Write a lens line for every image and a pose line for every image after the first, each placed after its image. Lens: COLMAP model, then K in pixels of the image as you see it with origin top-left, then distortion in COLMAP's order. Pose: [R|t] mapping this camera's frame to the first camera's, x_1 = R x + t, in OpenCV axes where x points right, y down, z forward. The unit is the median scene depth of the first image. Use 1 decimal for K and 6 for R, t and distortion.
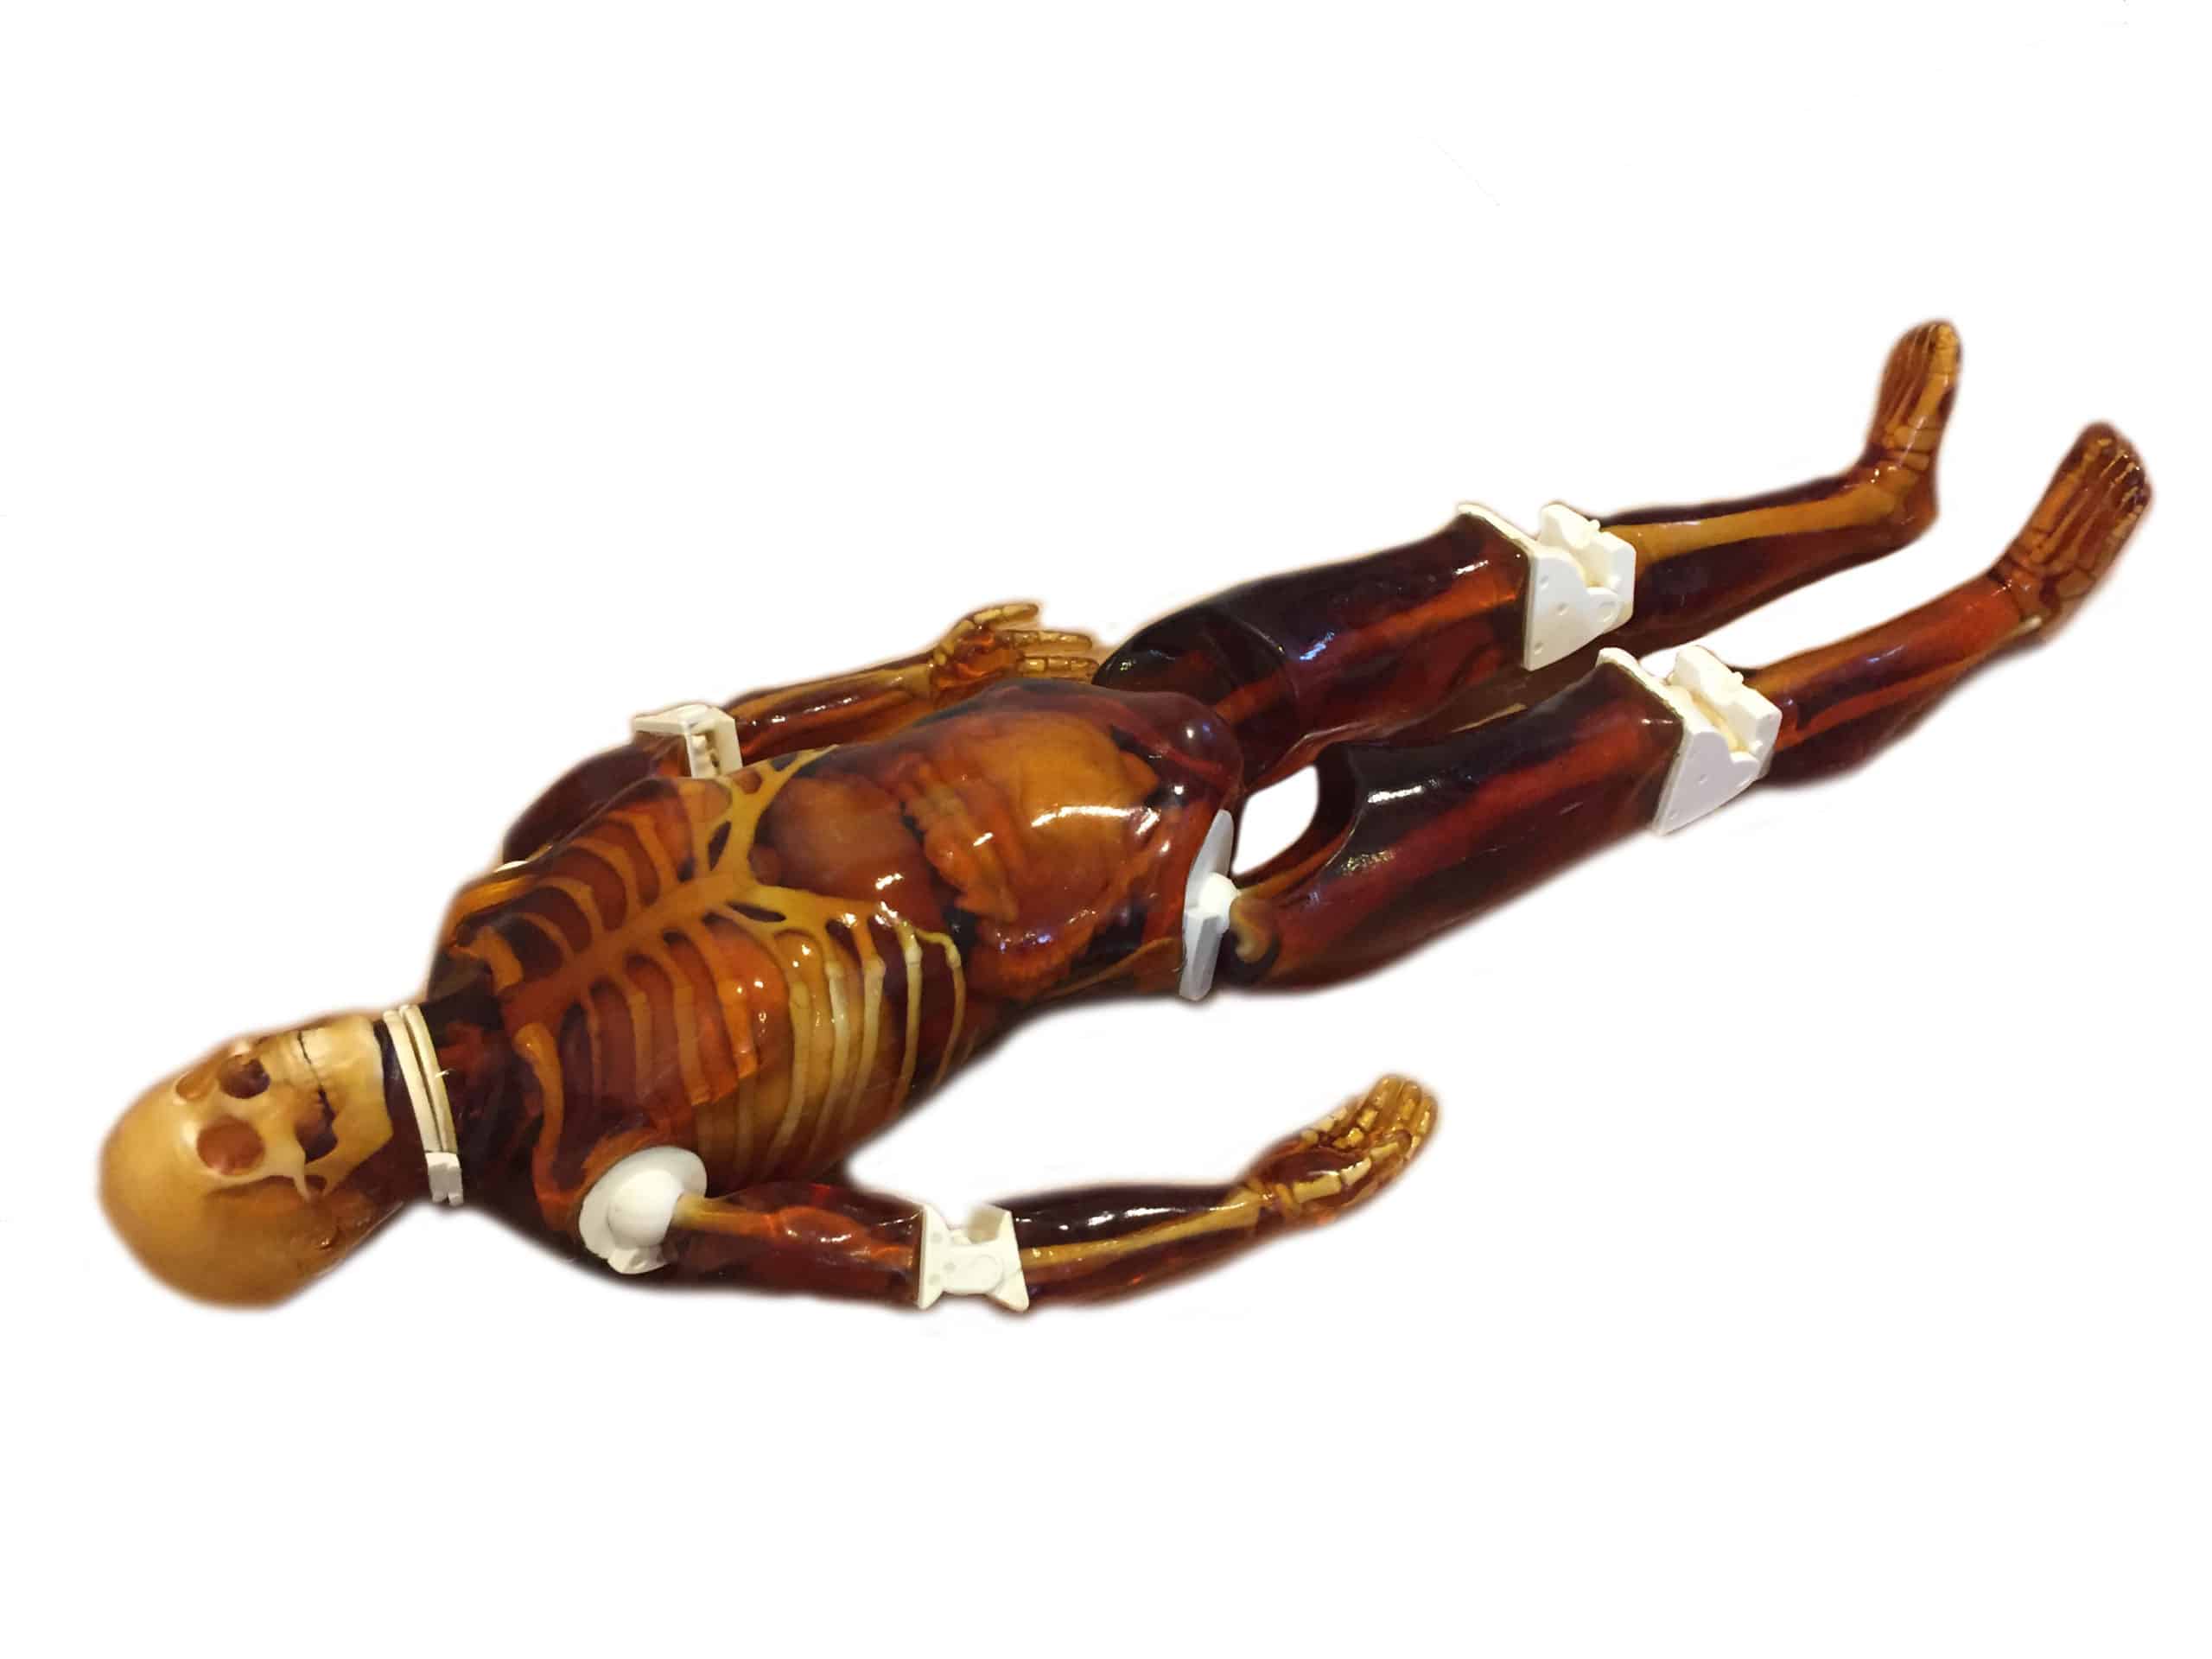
lens RADIAL K [[1913.3, 0, 1106.0], [0, 1913.3, 829.5], [0, 0, 1]] dist [-0.006332, -0.003922]
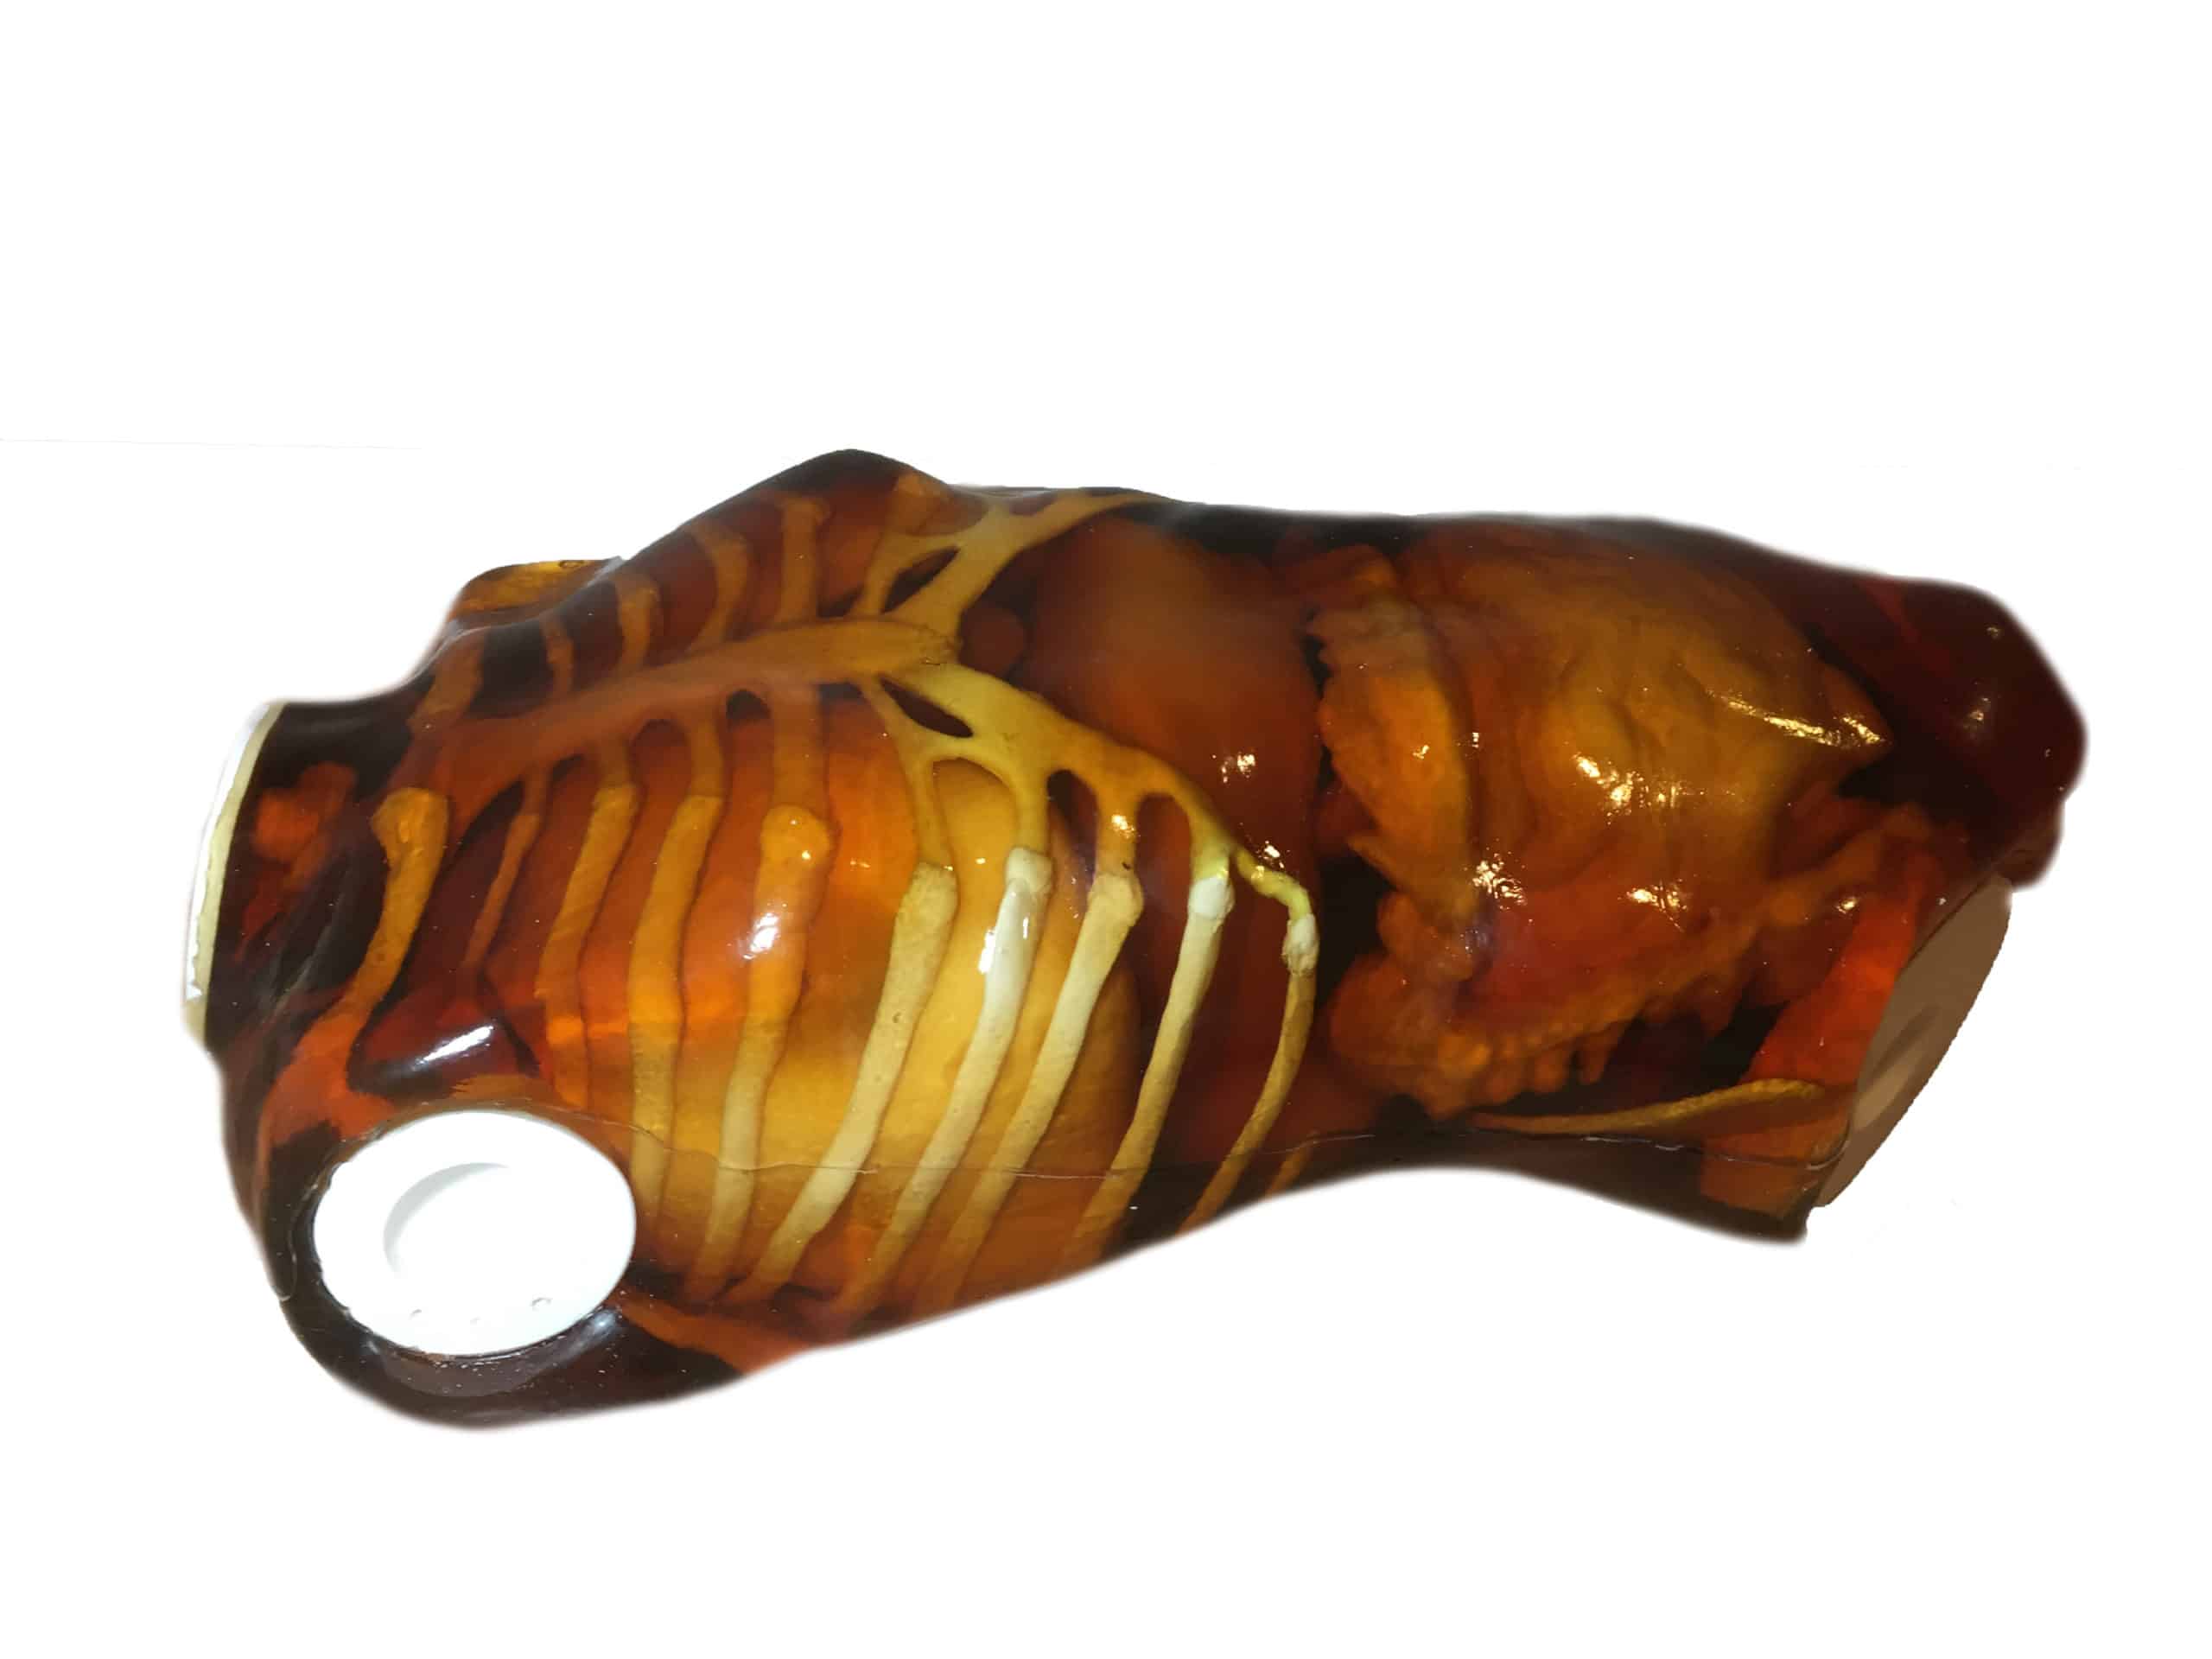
lens RADIAL K [[1913.3, 0, 1106.0], [0, 1913.3, 829.5], [0, 0, 1]] dist [-0.006332, -0.003922]
pose [[0.911372, 0.283090, -0.298767, 0.002167], [-0.320631, 0.943462, -0.084111, 0.093163], [0.258064, 0.172451, 0.950612, 0.574256]]
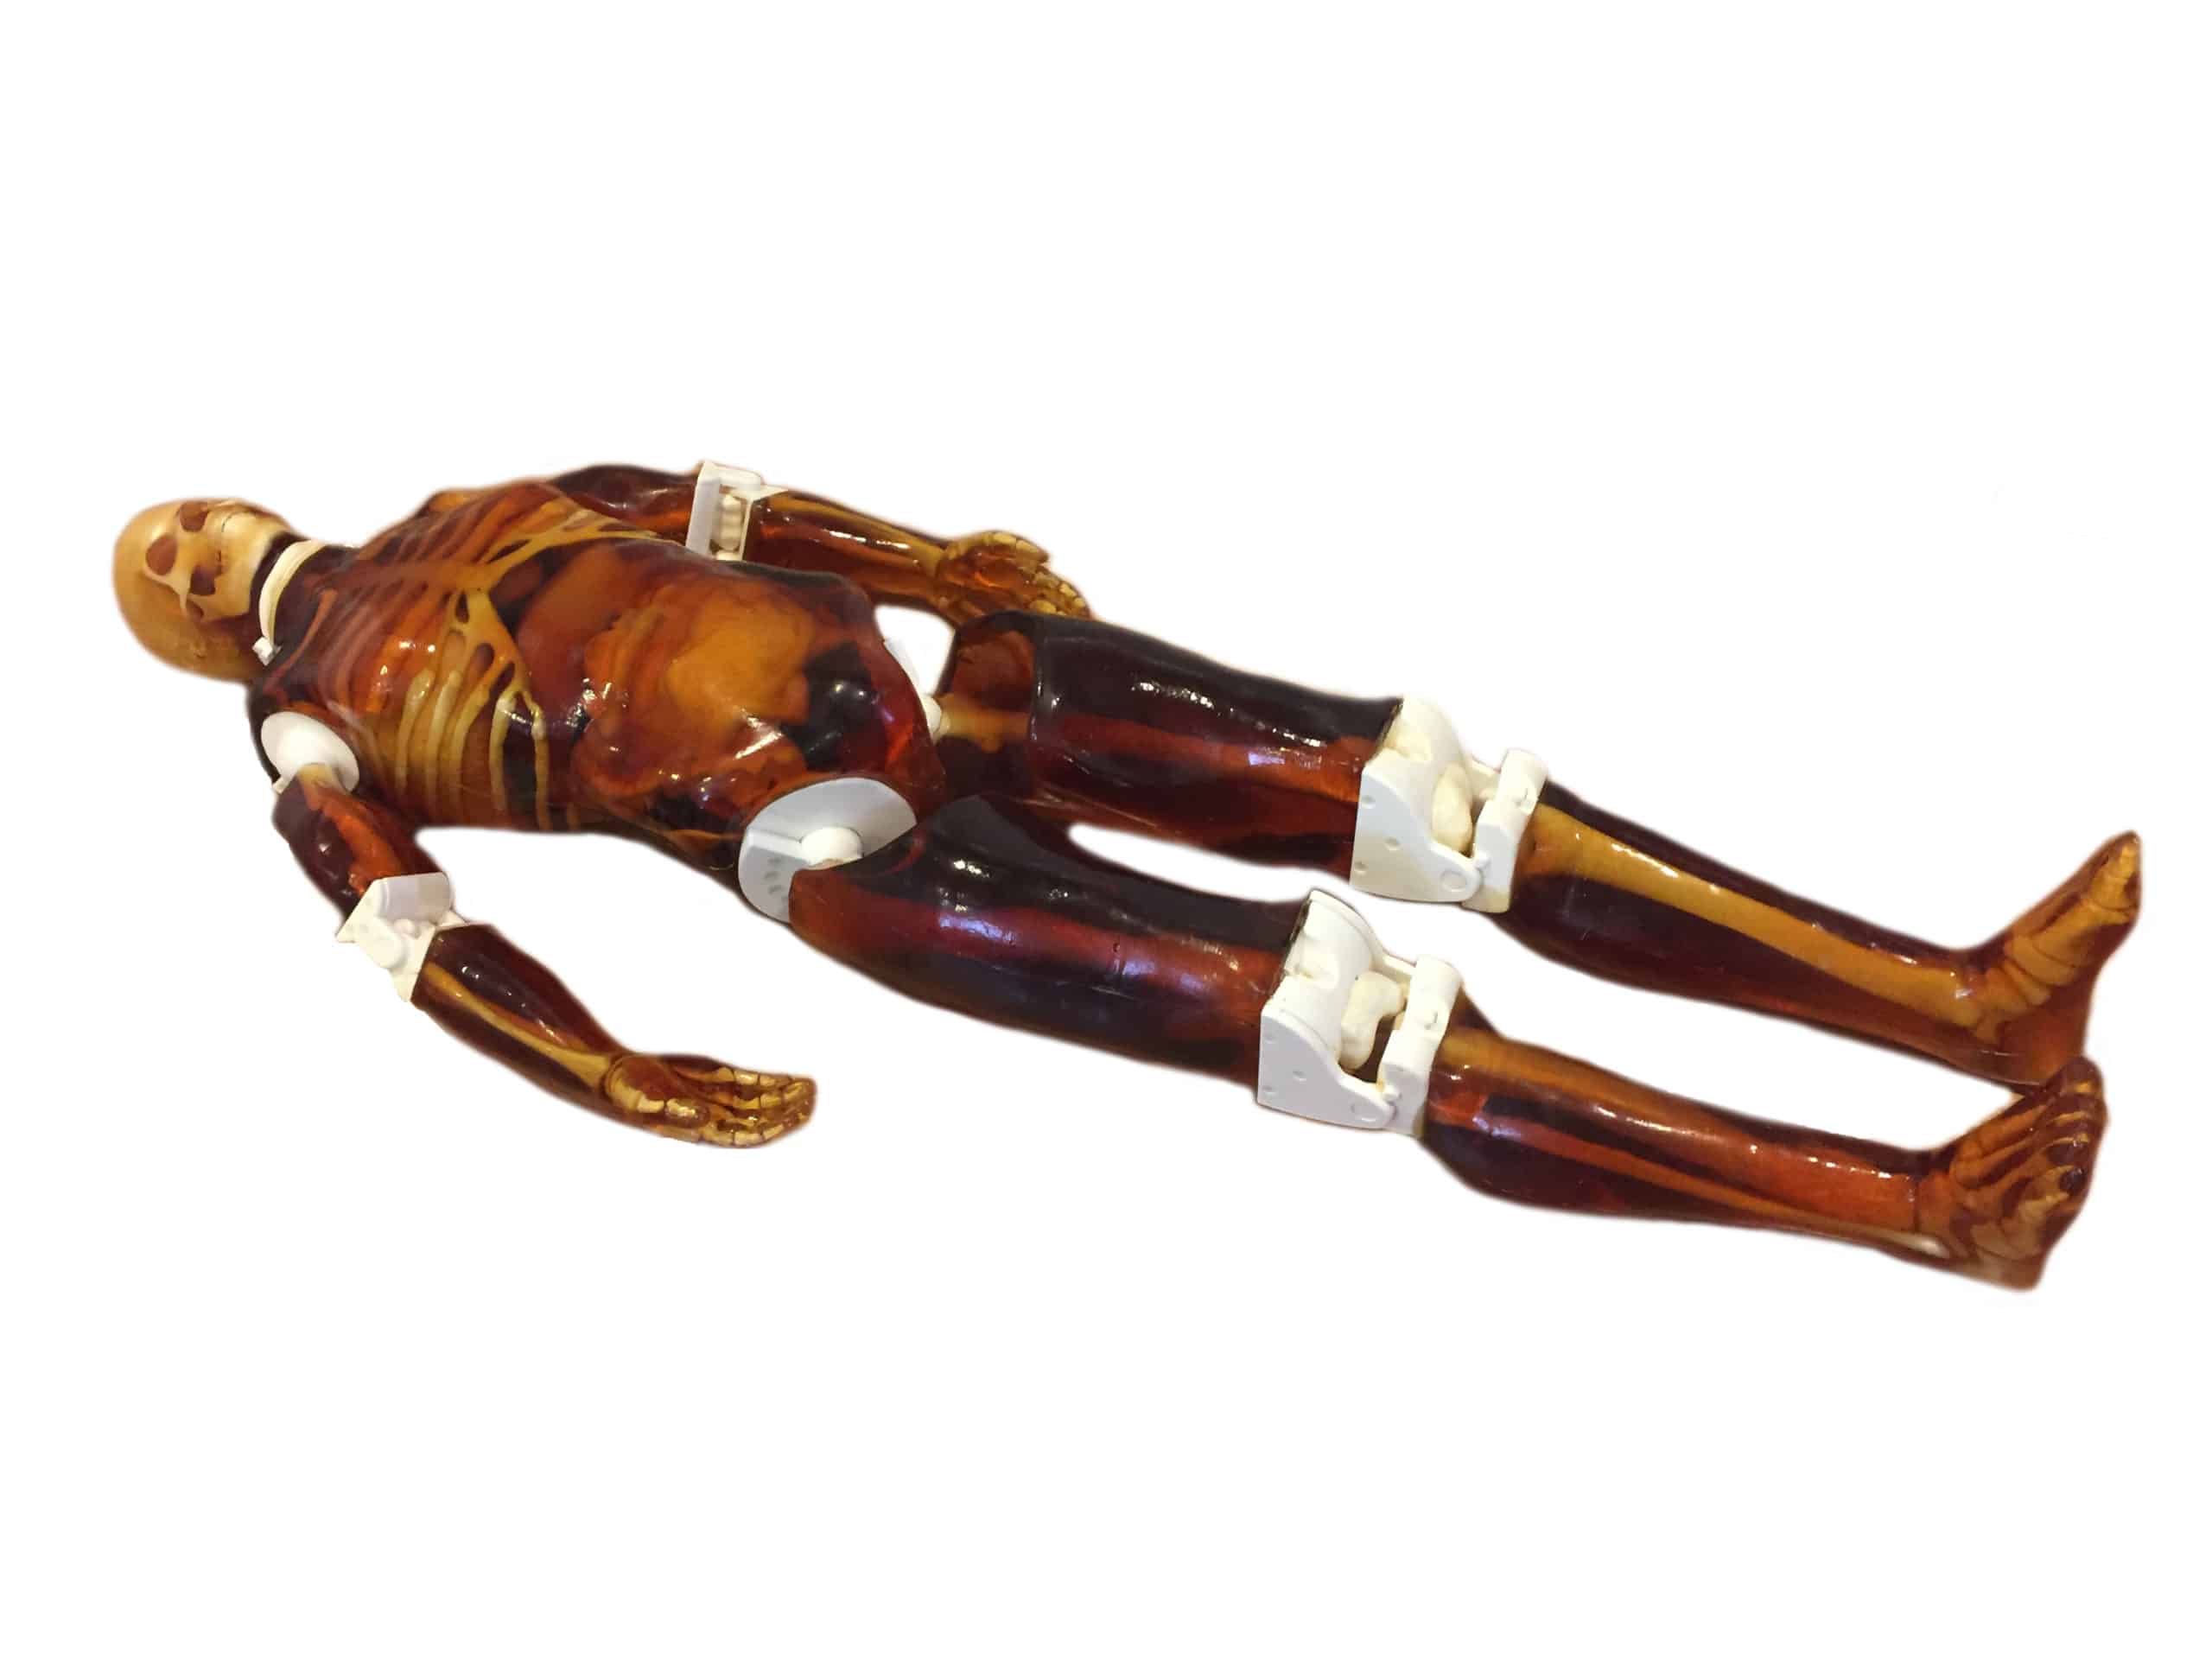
lens RADIAL K [[1913.3, 0, 1106.0], [0, 1913.3, 829.5], [0, 0, 1]] dist [-0.006332, -0.003922]
pose [[0.616460, 0.551543, -0.561940, 0.807769], [-0.503930, 0.824733, 0.256652, -0.349101], [0.605006, 0.124963, 0.786354, 0.312564]]
